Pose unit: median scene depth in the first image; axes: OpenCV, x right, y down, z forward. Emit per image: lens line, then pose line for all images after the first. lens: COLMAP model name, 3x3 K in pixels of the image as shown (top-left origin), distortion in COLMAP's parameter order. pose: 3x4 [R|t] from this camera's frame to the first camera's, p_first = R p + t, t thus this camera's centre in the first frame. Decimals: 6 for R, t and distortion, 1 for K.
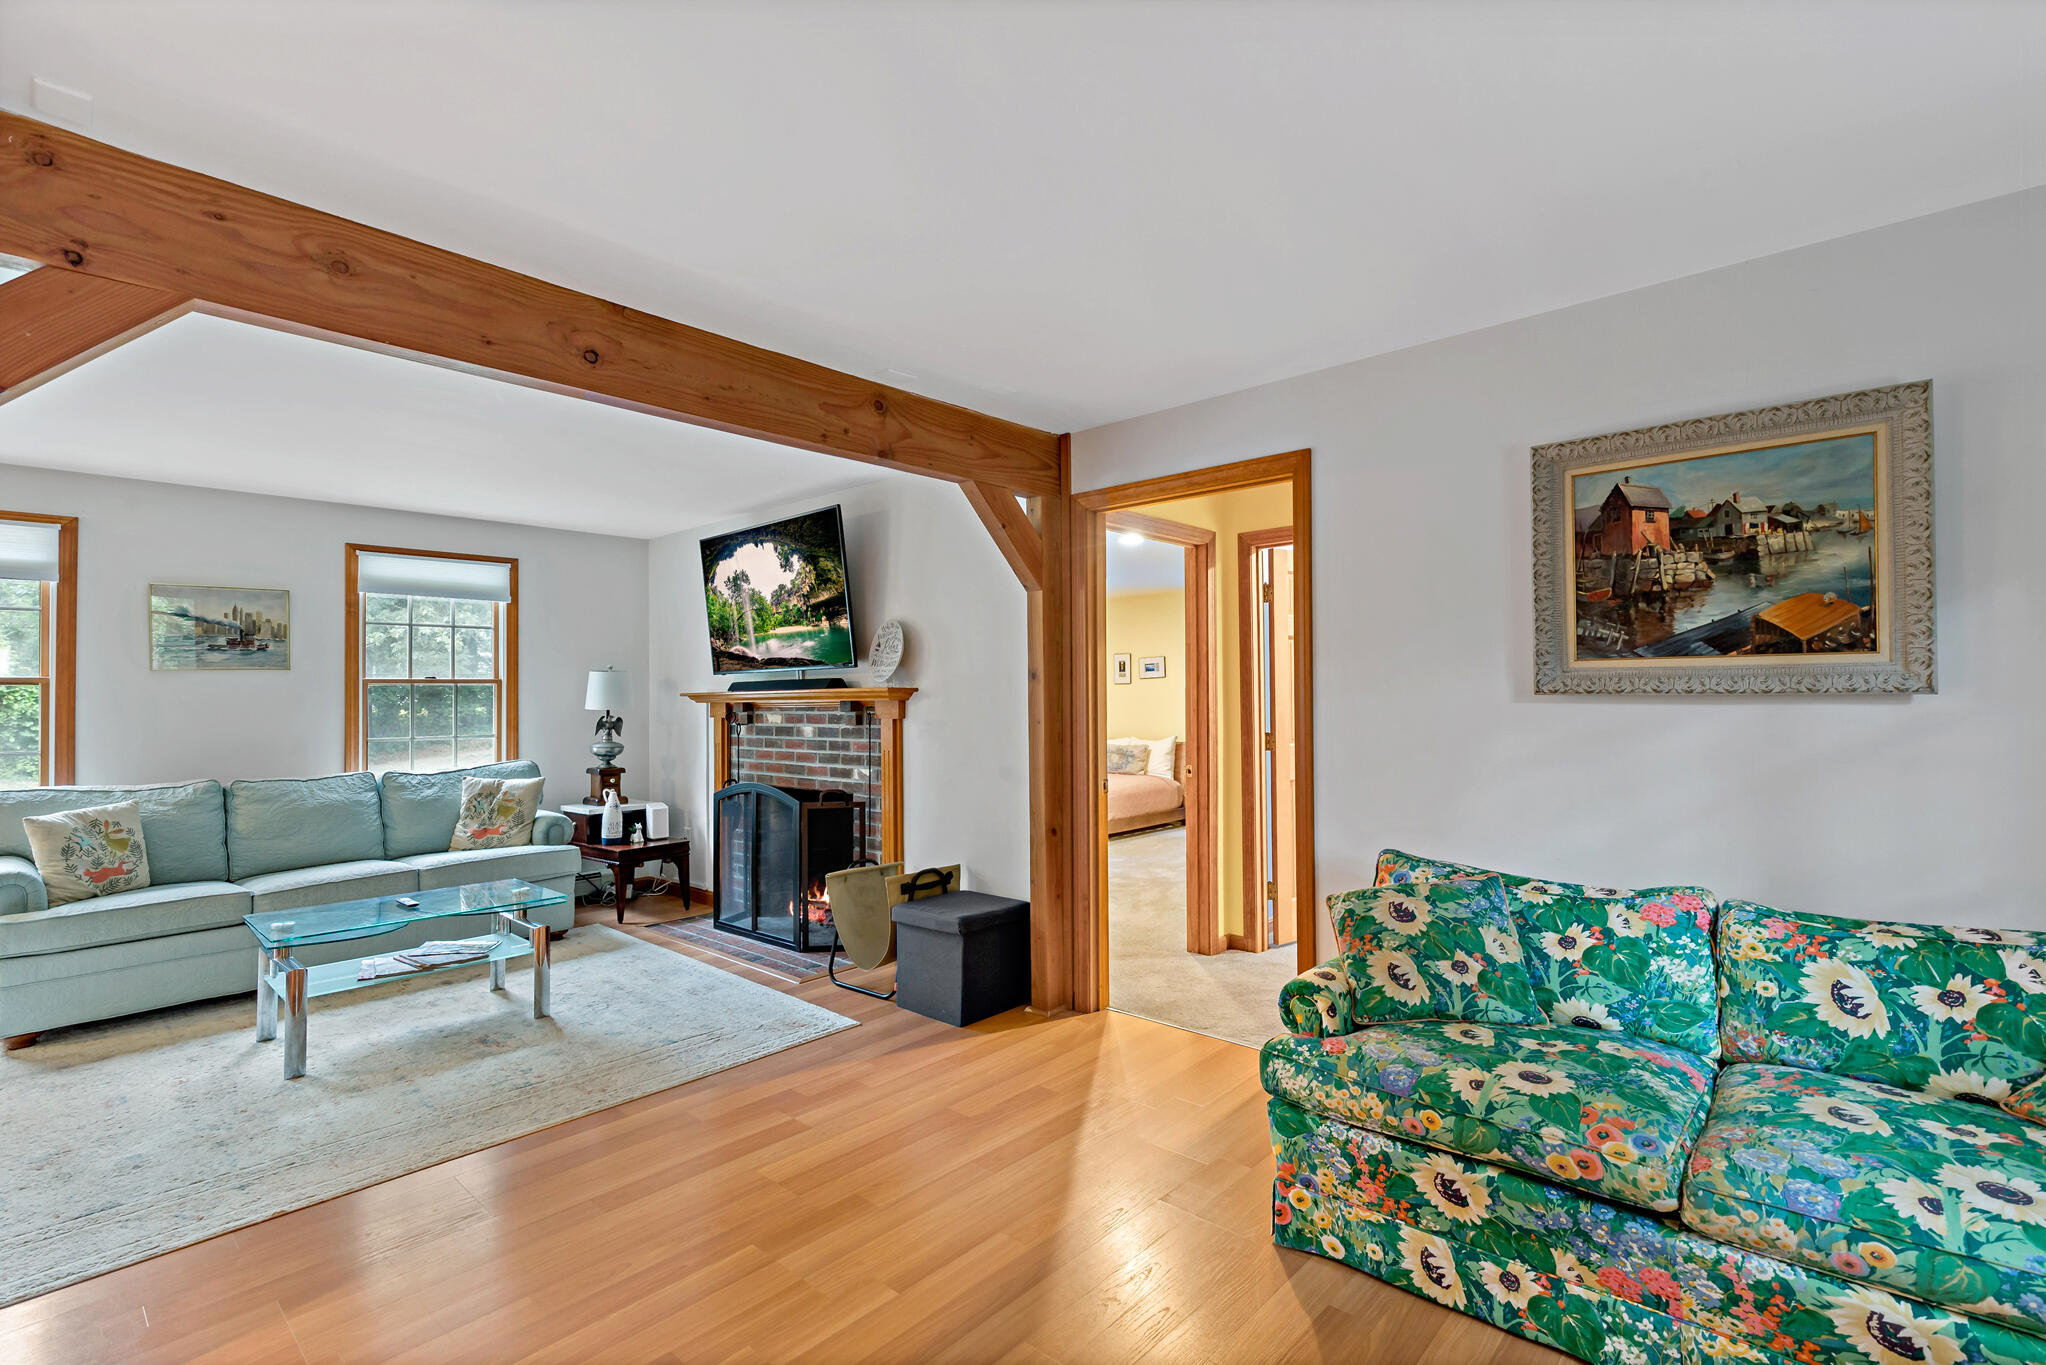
lens RADIAL K [[953.9, 0, 1023.0], [0, 953.9, 682.5], [0, 0, 1]] dist [0.012895, -0.000614]
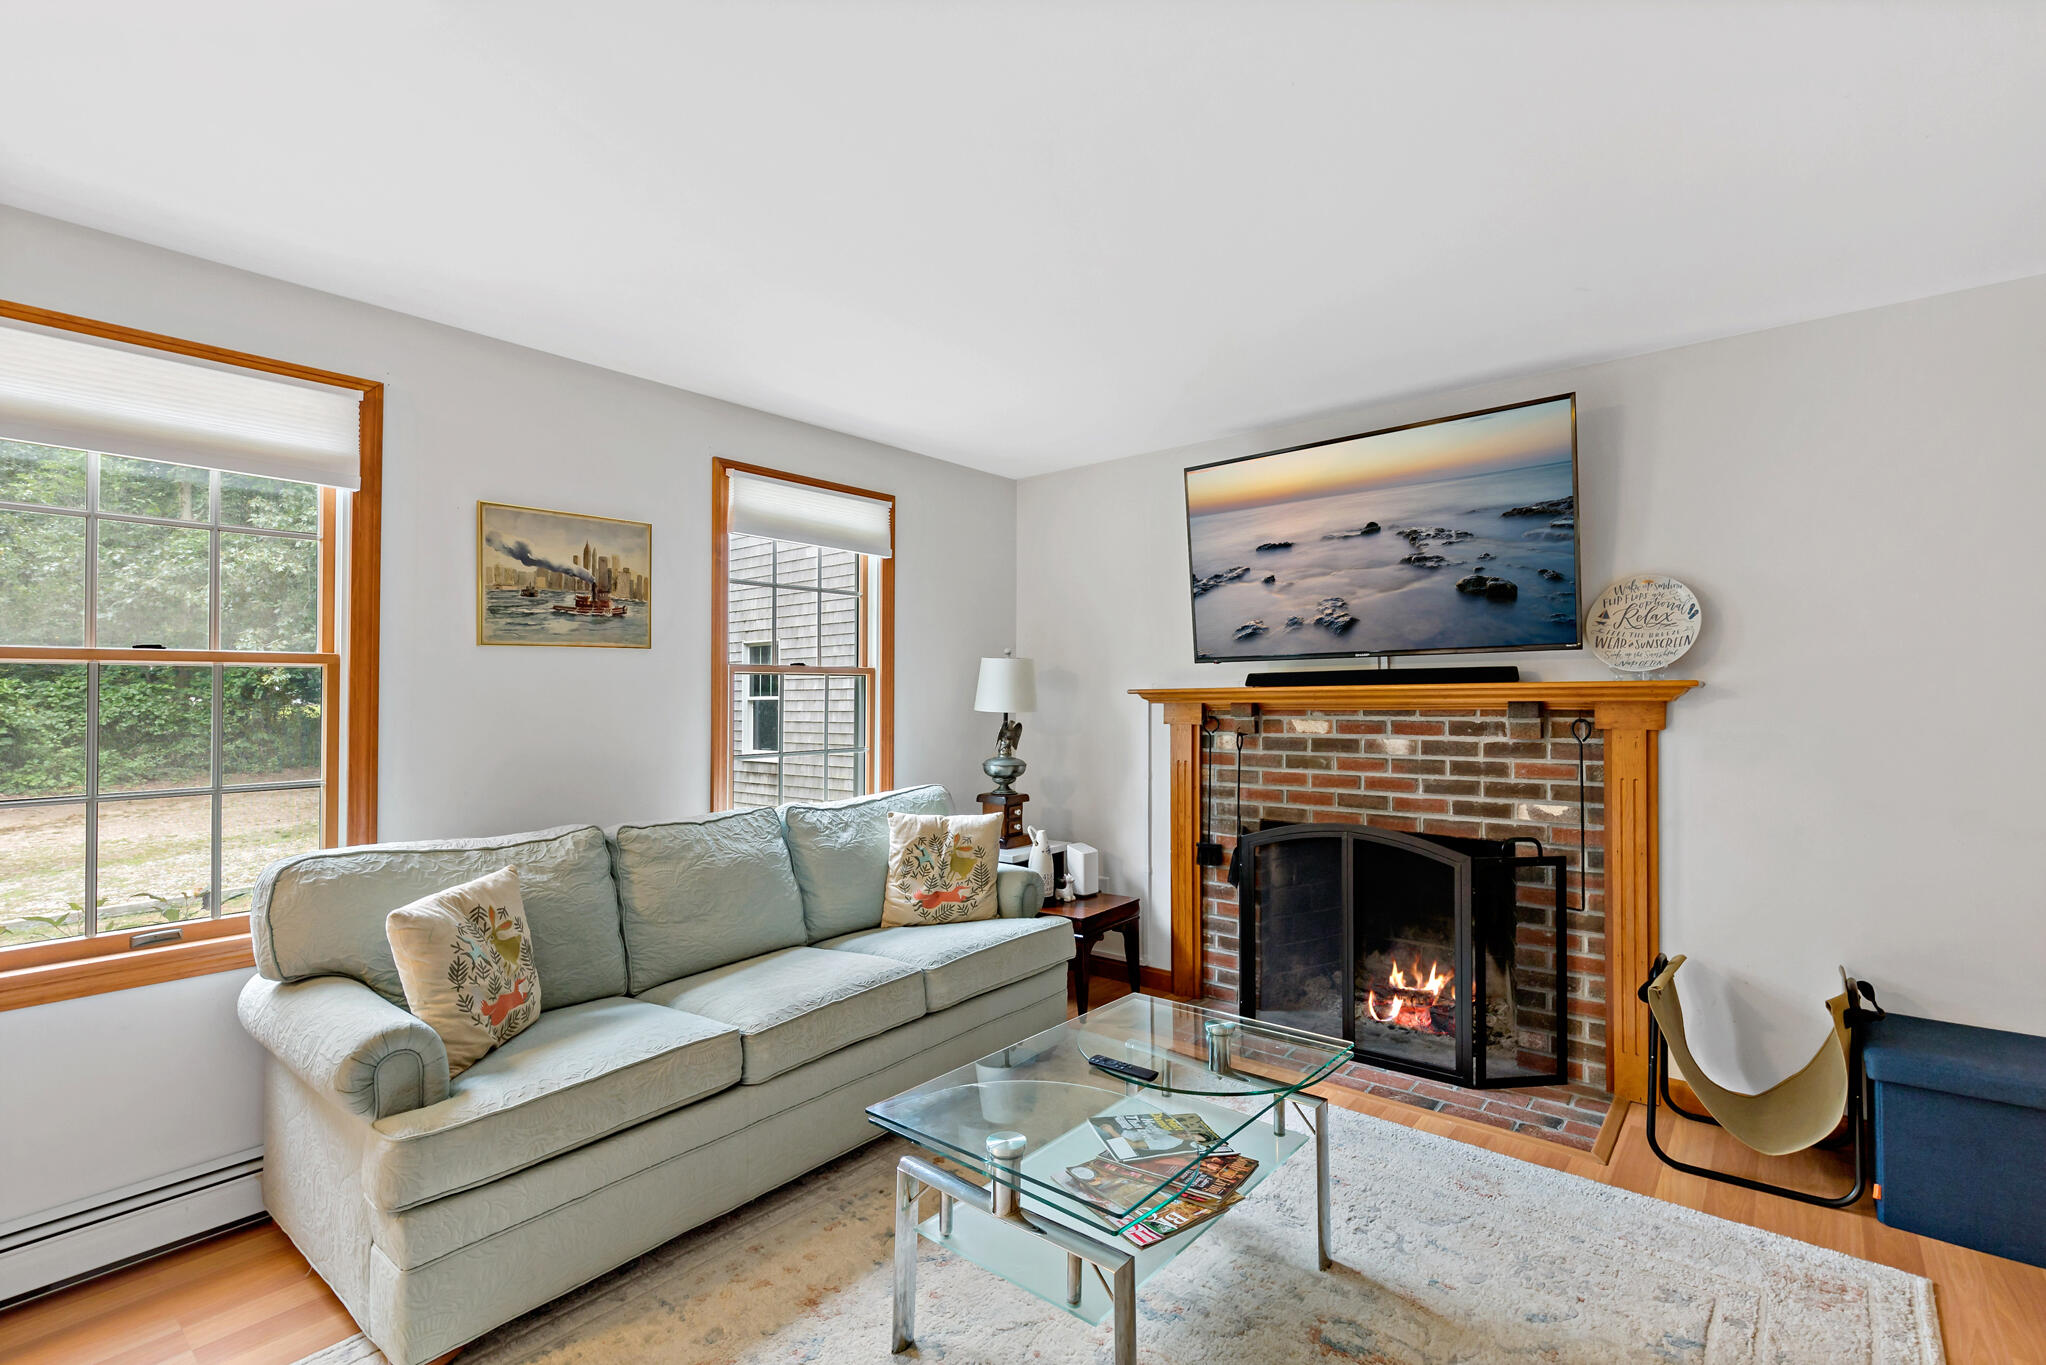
lens RADIAL K [[953.9, 0, 1023.0], [0, 953.9, 682.5], [0, 0, 1]] dist [0.012895, -0.000614]
pose [[0.998559, 0.006589, 0.053253, -0.558009], [-0.006507, 0.999977, -0.001711, 0.009267], [-0.053263, 0.001362, 0.998580, 0.354434]]
